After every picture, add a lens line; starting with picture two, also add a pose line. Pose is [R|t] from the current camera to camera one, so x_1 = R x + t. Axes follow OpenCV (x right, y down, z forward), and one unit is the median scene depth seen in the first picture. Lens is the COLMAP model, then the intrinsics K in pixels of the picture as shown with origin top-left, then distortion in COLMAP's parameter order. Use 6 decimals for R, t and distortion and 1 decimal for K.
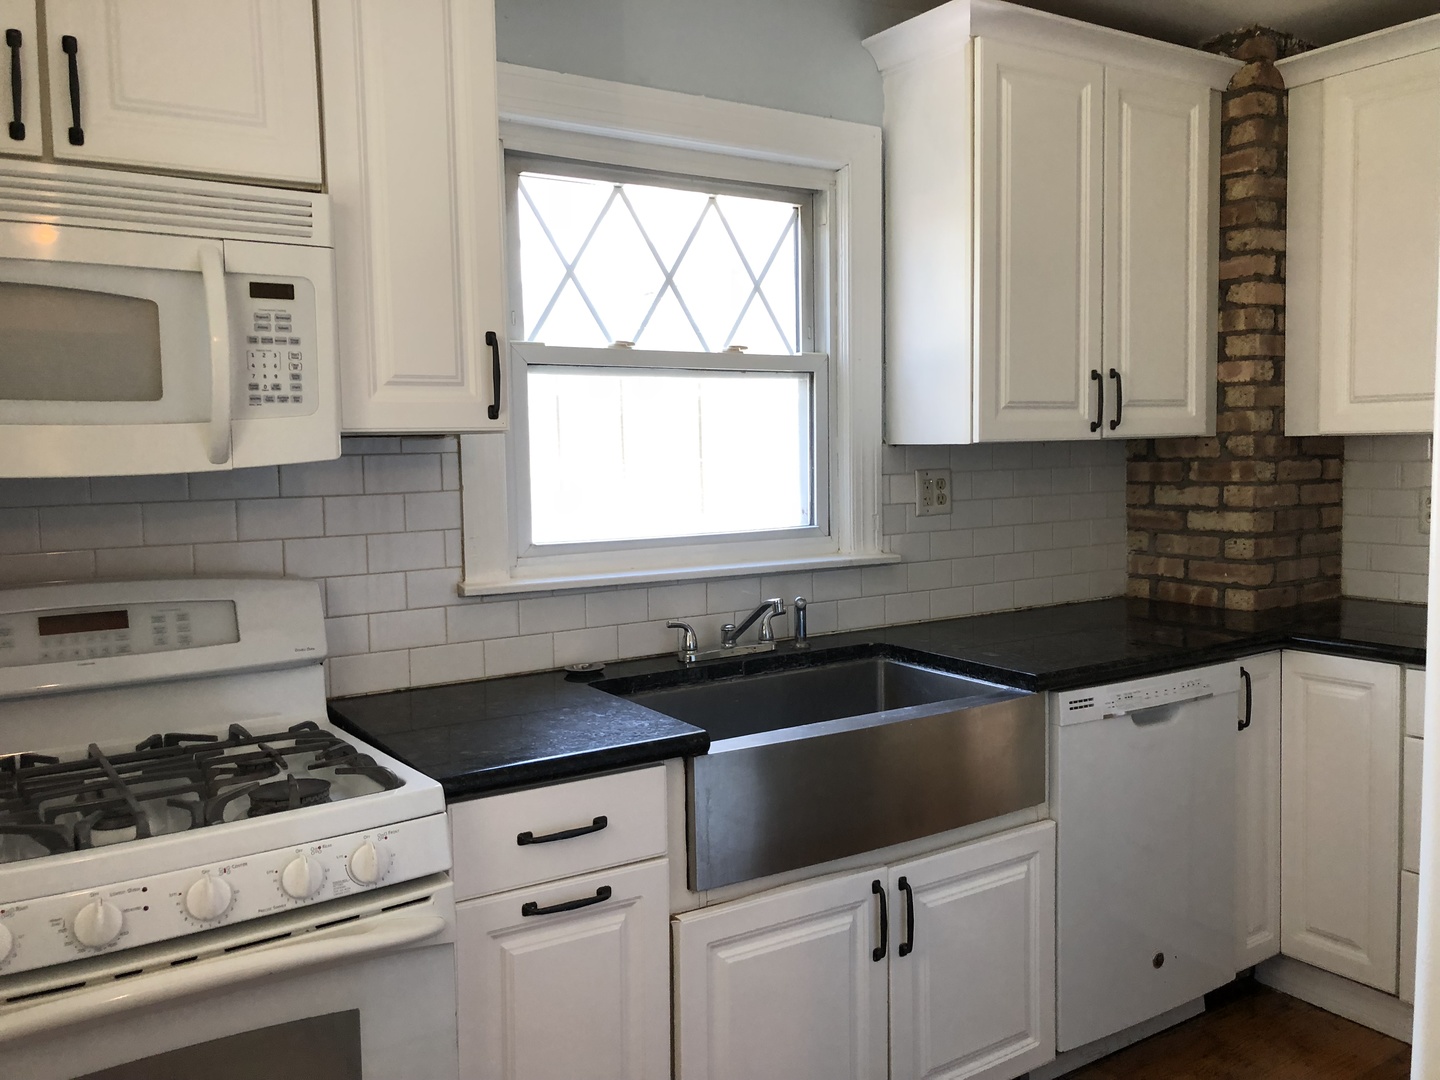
lens RADIAL K [[1193.5, 0, 718.3], [0, 1193.5, 534.6], [0, 0, 1]] dist [0.051742, 0.005294]
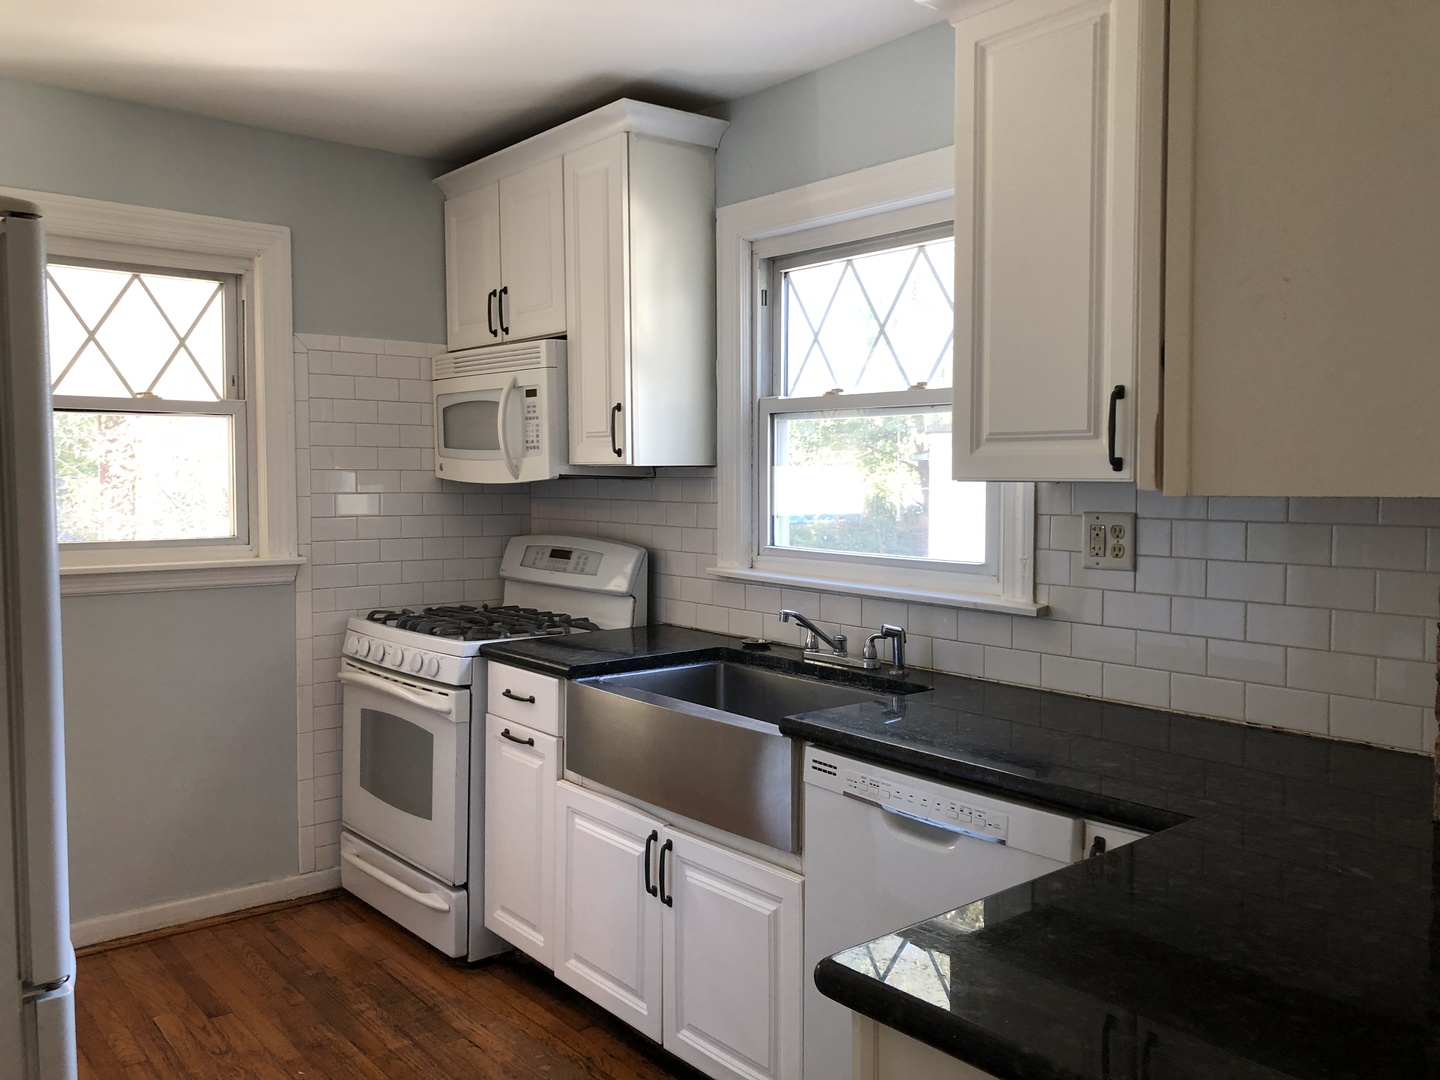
lens RADIAL K [[1193.5, 0, 717.5], [0, 1193.5, 542.1], [0, 0, 1]] dist [0.051742, 0.005294]
pose [[0.096538, 0.076907, -0.992354, 1.187540], [-0.079696, 0.994407, 0.069313, -0.086751], [0.992134, 0.072395, 0.102127, 0.813254]]
